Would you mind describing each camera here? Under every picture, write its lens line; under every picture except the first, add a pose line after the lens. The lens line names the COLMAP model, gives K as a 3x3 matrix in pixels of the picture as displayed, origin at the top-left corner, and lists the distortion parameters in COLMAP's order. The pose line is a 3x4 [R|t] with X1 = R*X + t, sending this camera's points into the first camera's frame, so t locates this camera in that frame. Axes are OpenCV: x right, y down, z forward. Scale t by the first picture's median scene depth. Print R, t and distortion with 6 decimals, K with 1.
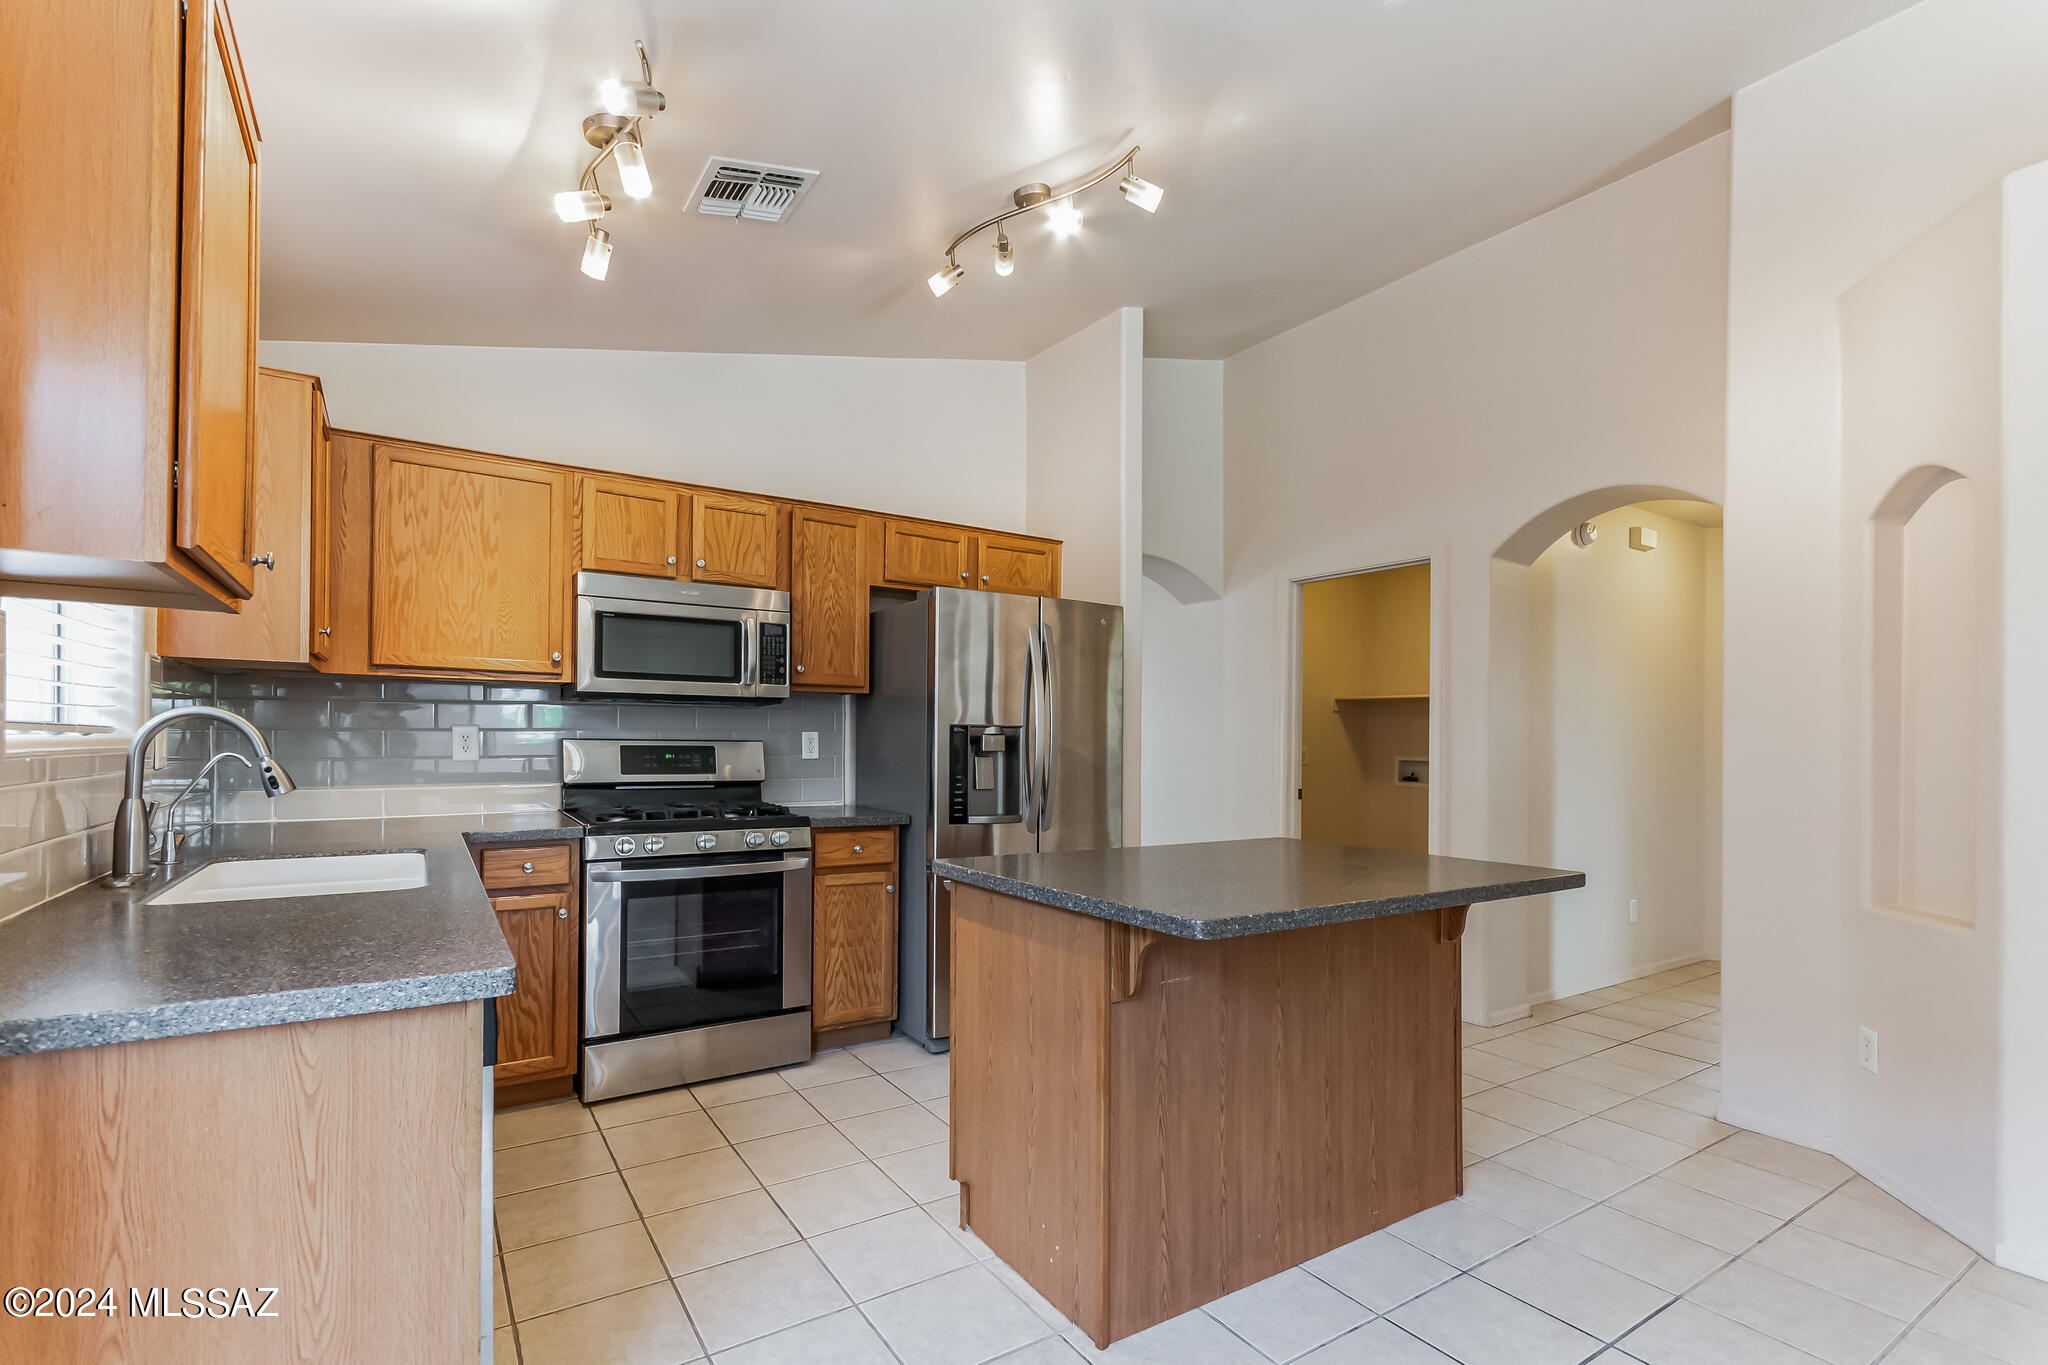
lens RADIAL K [[935.1, 0, 1017.7], [0, 935.1, 732.7], [0, 0, 1]] dist [-0.000817, -0.000731]
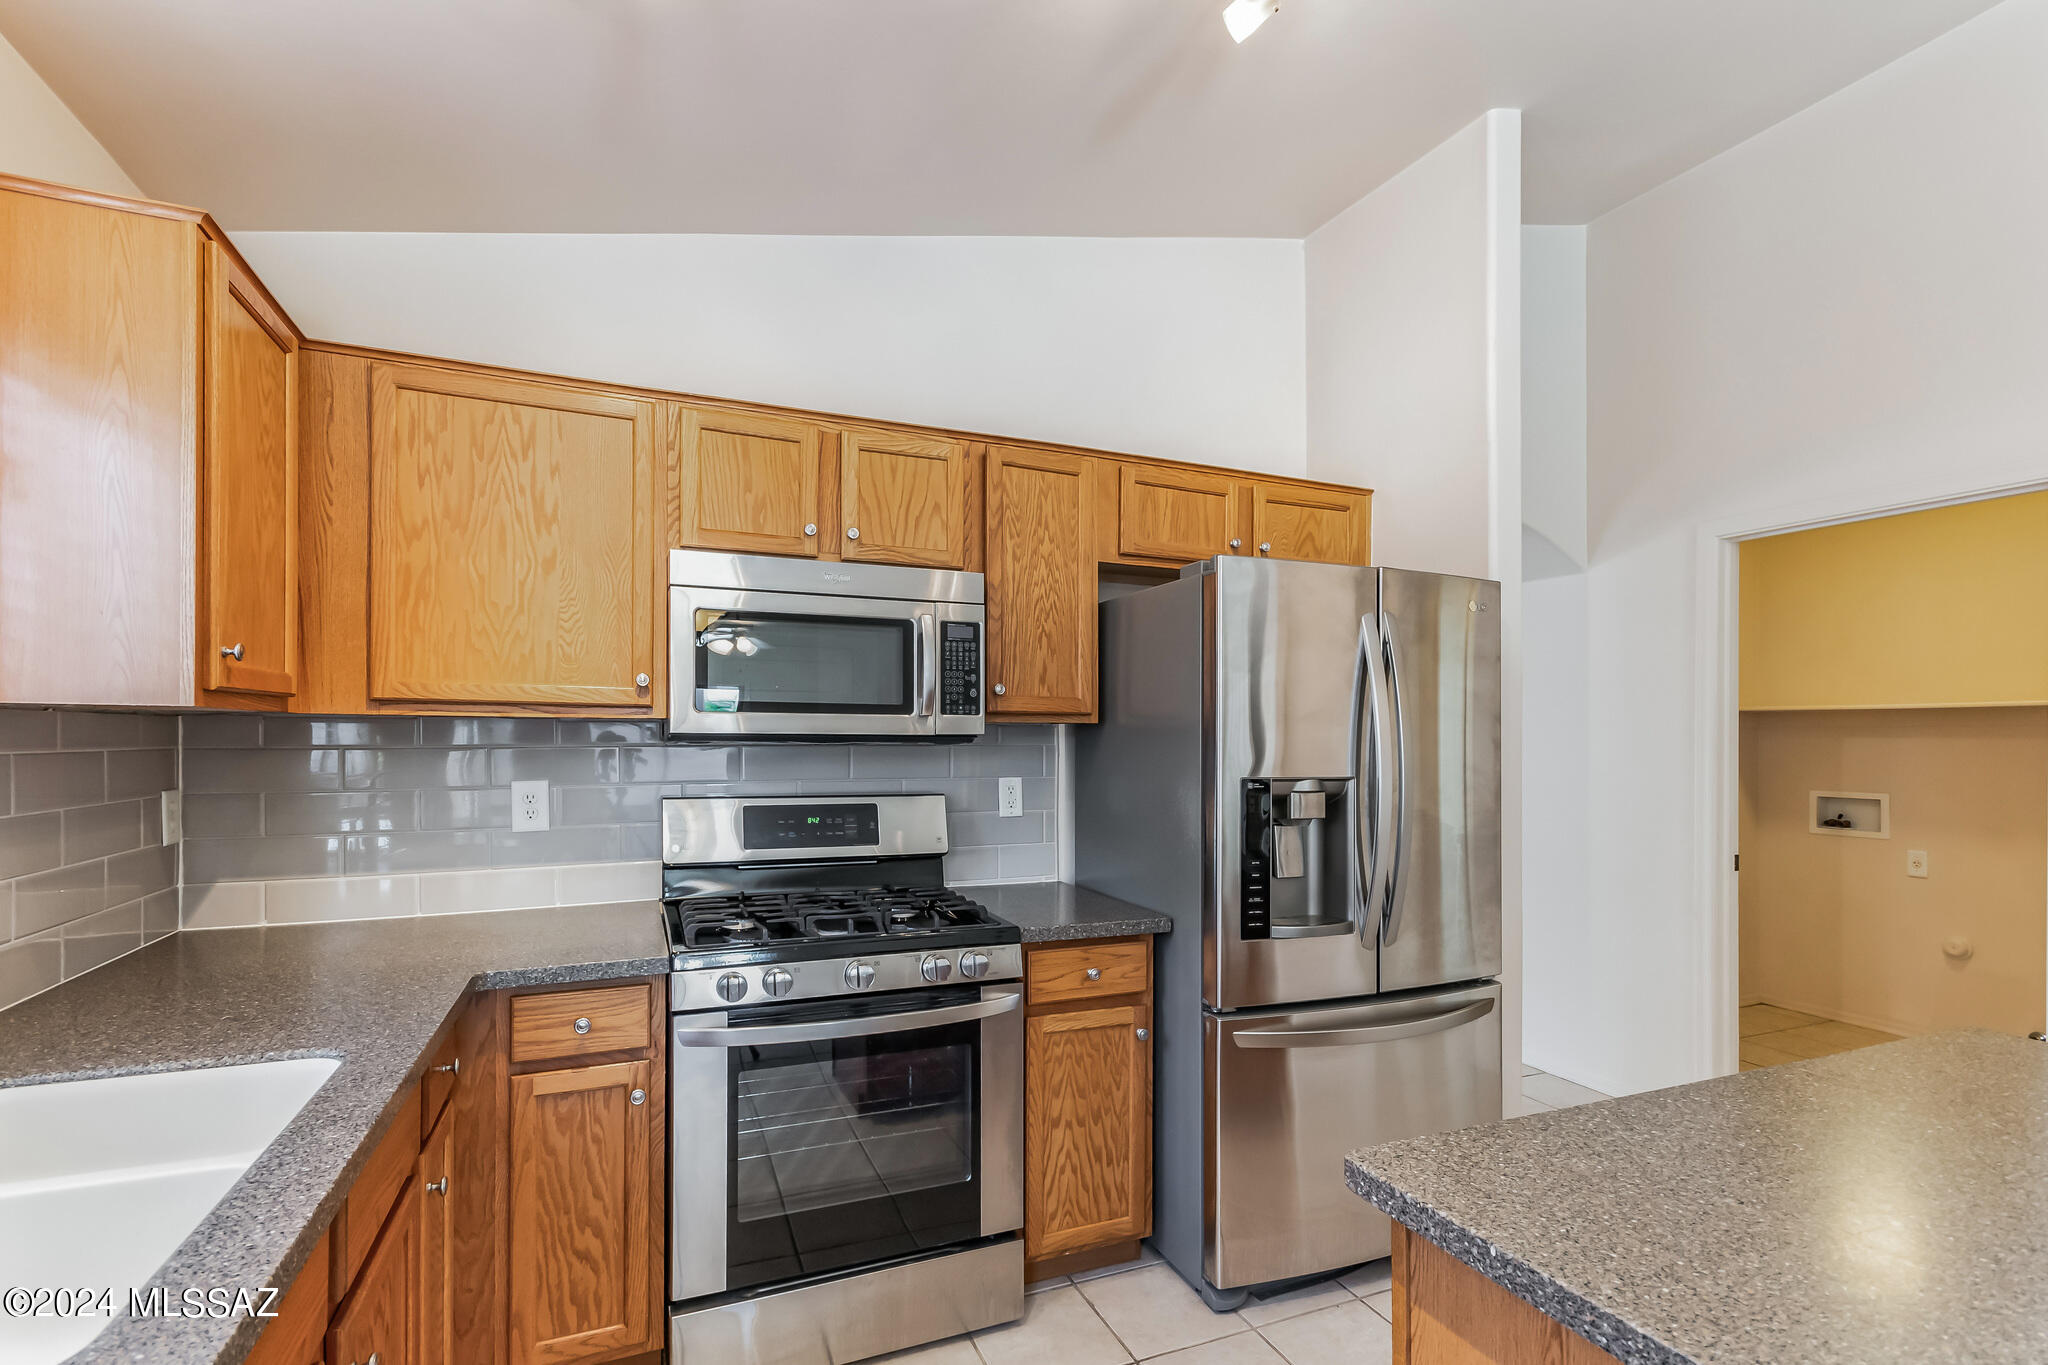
lens RADIAL K [[935.1, 0, 1017.7], [0, 935.1, 732.7], [0, 0, 1]] dist [-0.000817, -0.000731]
pose [[0.984431, -0.005717, -0.175681, -0.108801], [0.005722, 0.999984, -0.000477, -0.039181], [0.175680, -0.000535, 0.984447, 0.367406]]
